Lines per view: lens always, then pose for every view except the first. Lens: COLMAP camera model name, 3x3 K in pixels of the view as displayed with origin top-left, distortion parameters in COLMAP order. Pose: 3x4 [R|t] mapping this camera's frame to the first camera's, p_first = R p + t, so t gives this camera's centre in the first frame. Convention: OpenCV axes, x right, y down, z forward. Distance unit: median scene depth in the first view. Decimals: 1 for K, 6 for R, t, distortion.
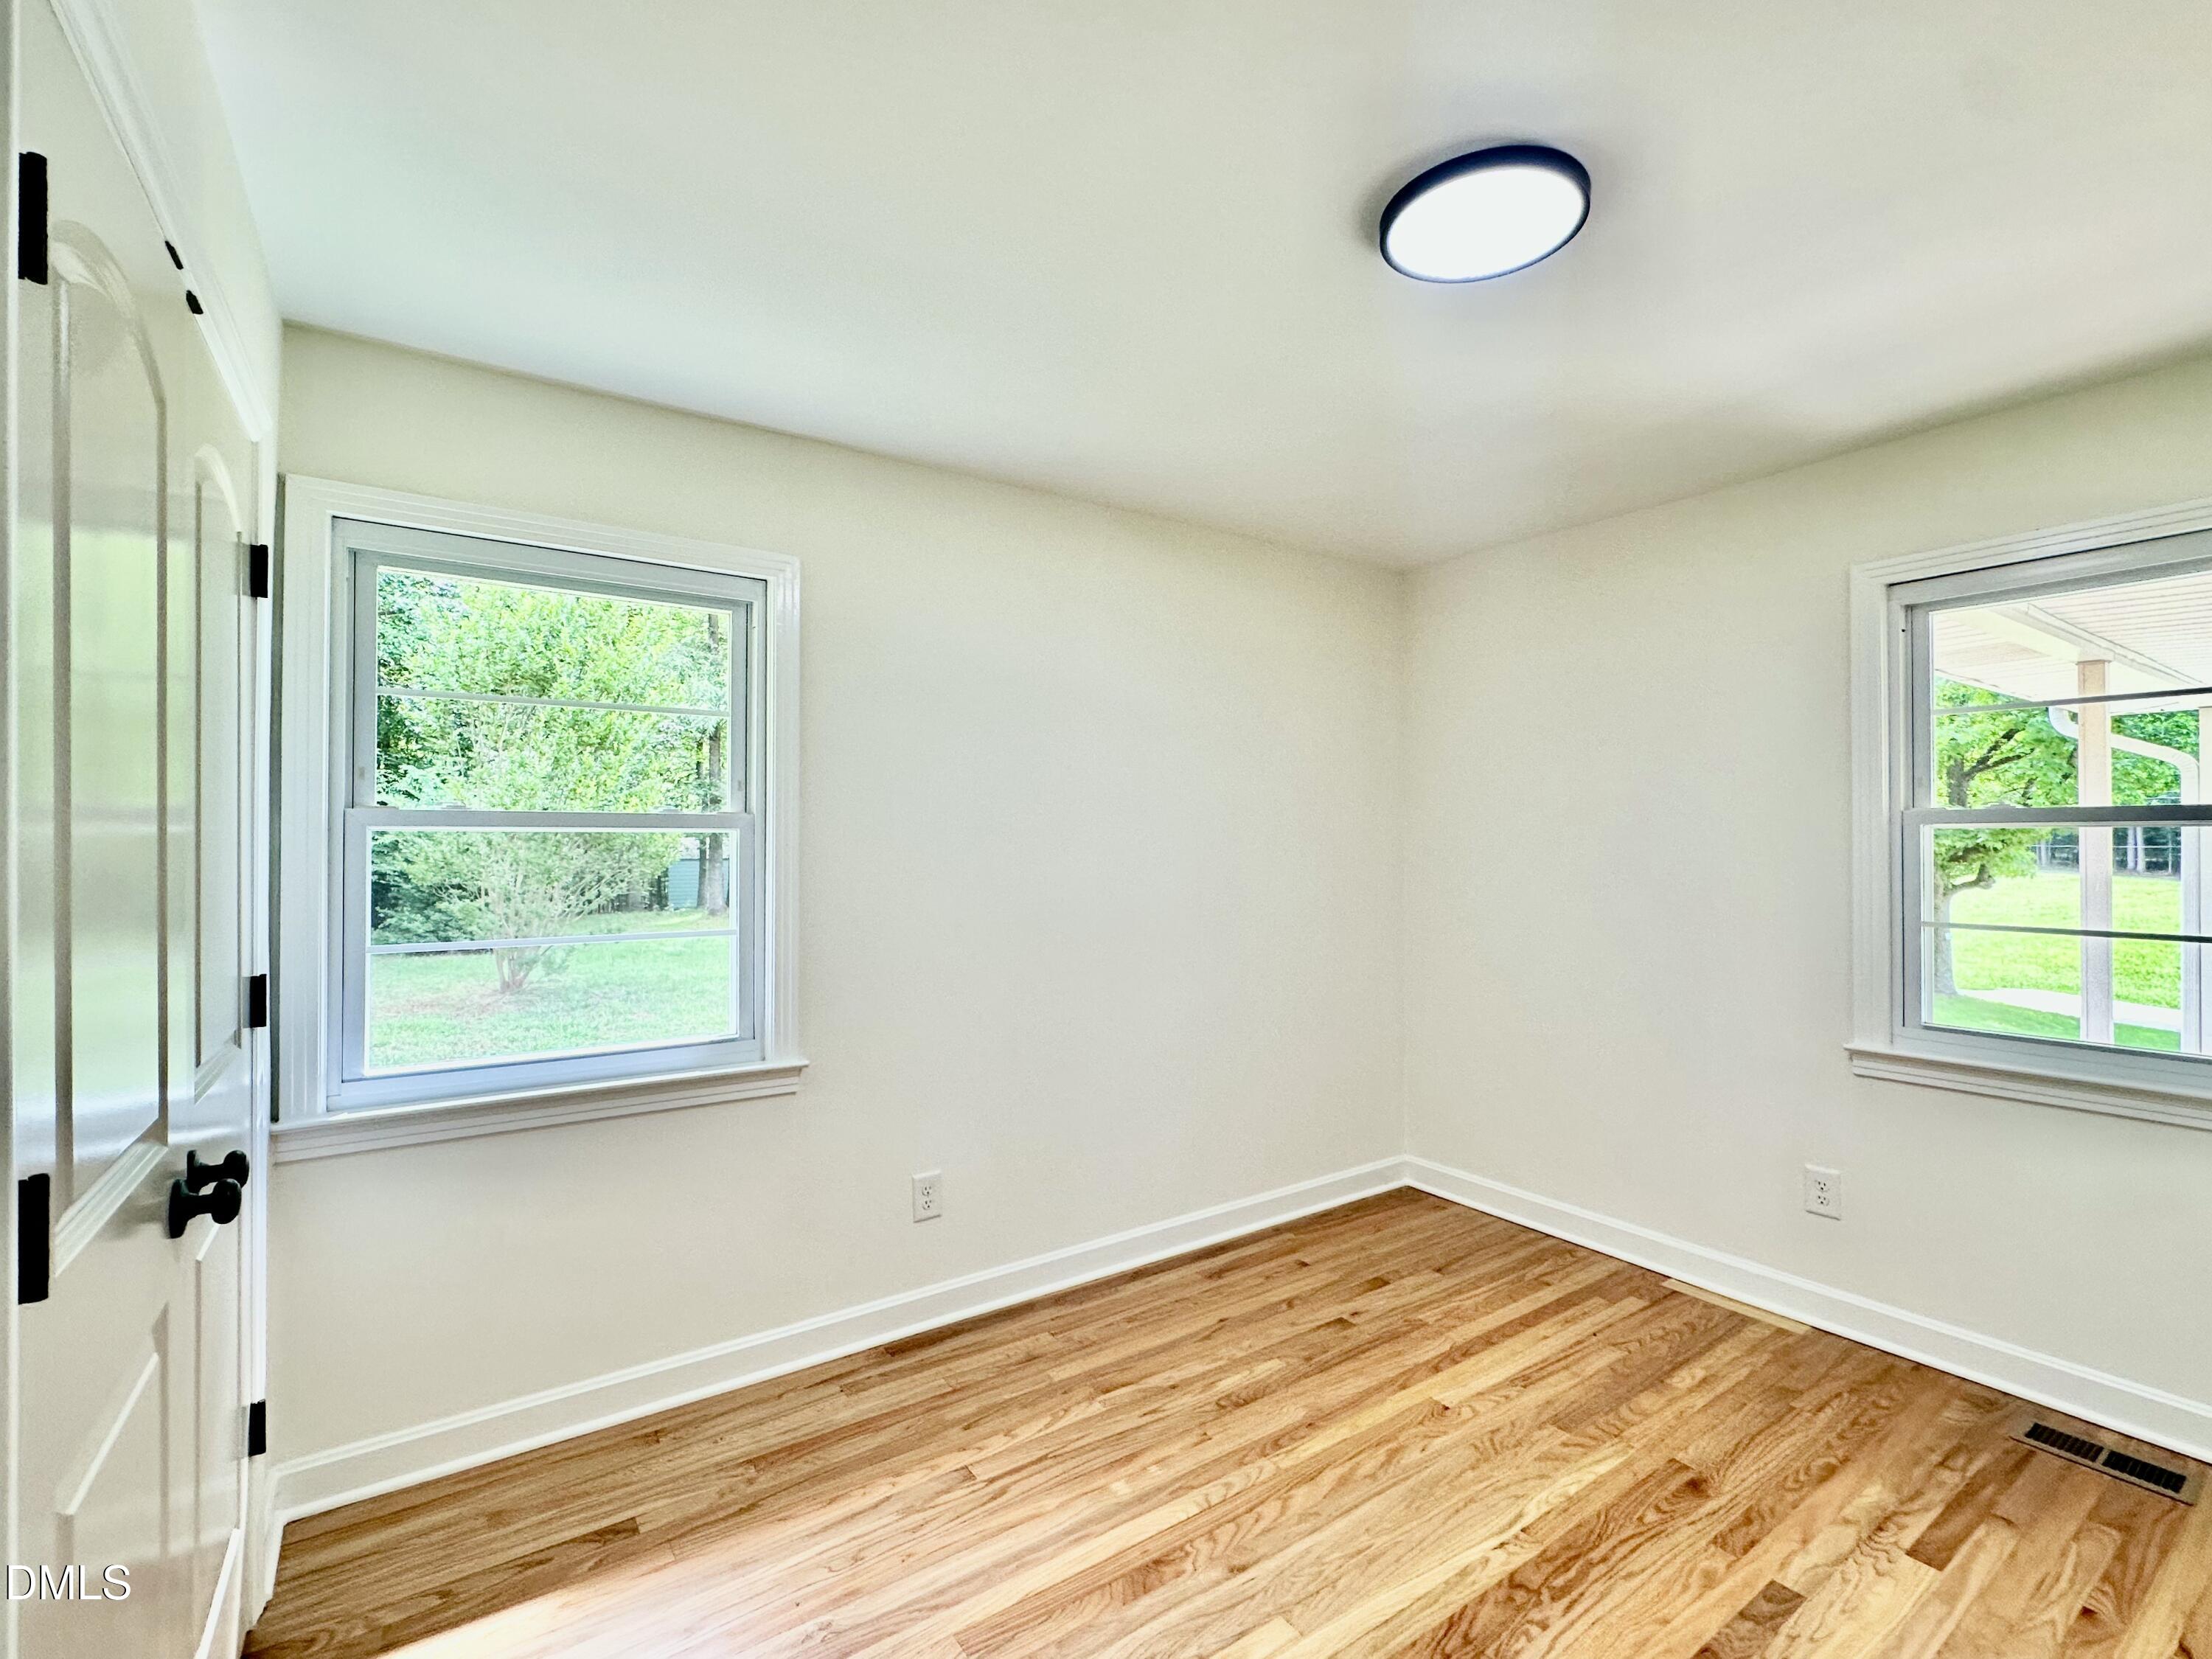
lens RADIAL K [[990.2, 0, 1109.4], [0, 990.2, 833.6], [0, 0, 1]] dist [-0.000971, -0.000169]
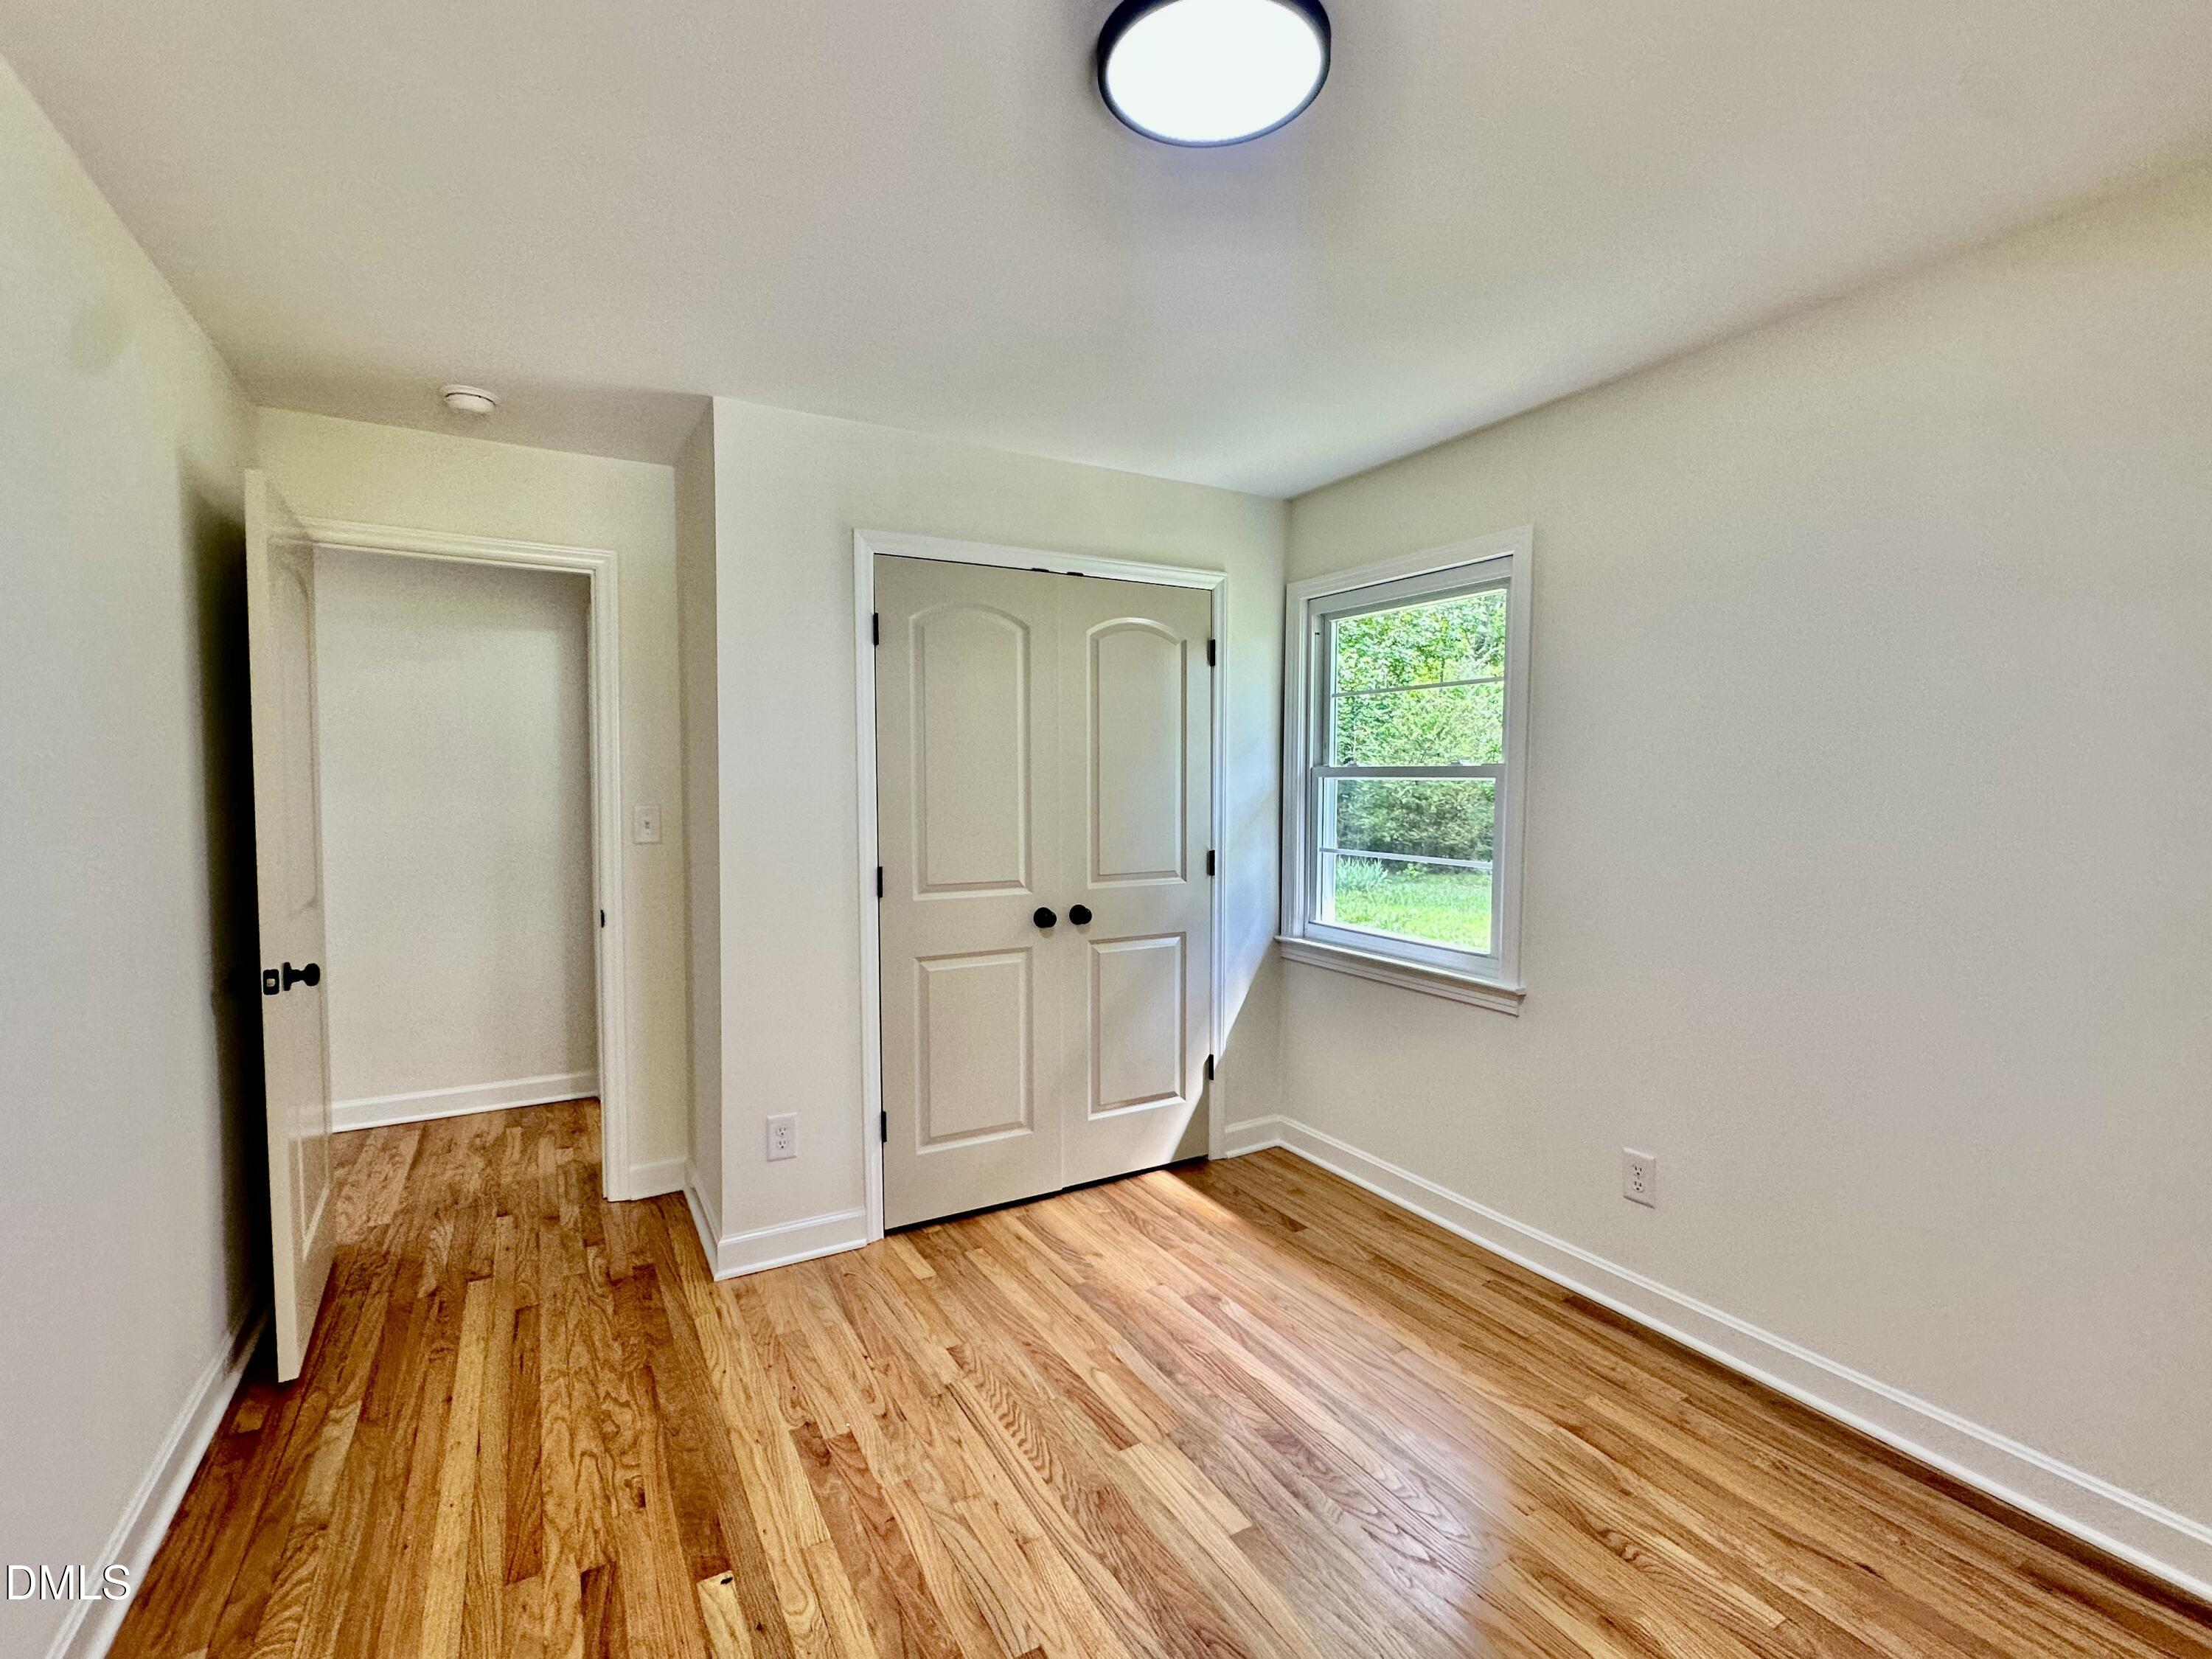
lens RADIAL K [[990.2, 0, 1108.5], [0, 990.2, 827.3], [0, 0, 1]] dist [-0.000971, -0.000169]
pose [[-0.067908, 0.047442, -0.996563, 0.874197], [-0.000721, 0.998866, 0.047601, -0.001392], [0.997691, 0.003951, -0.067797, 0.667033]]
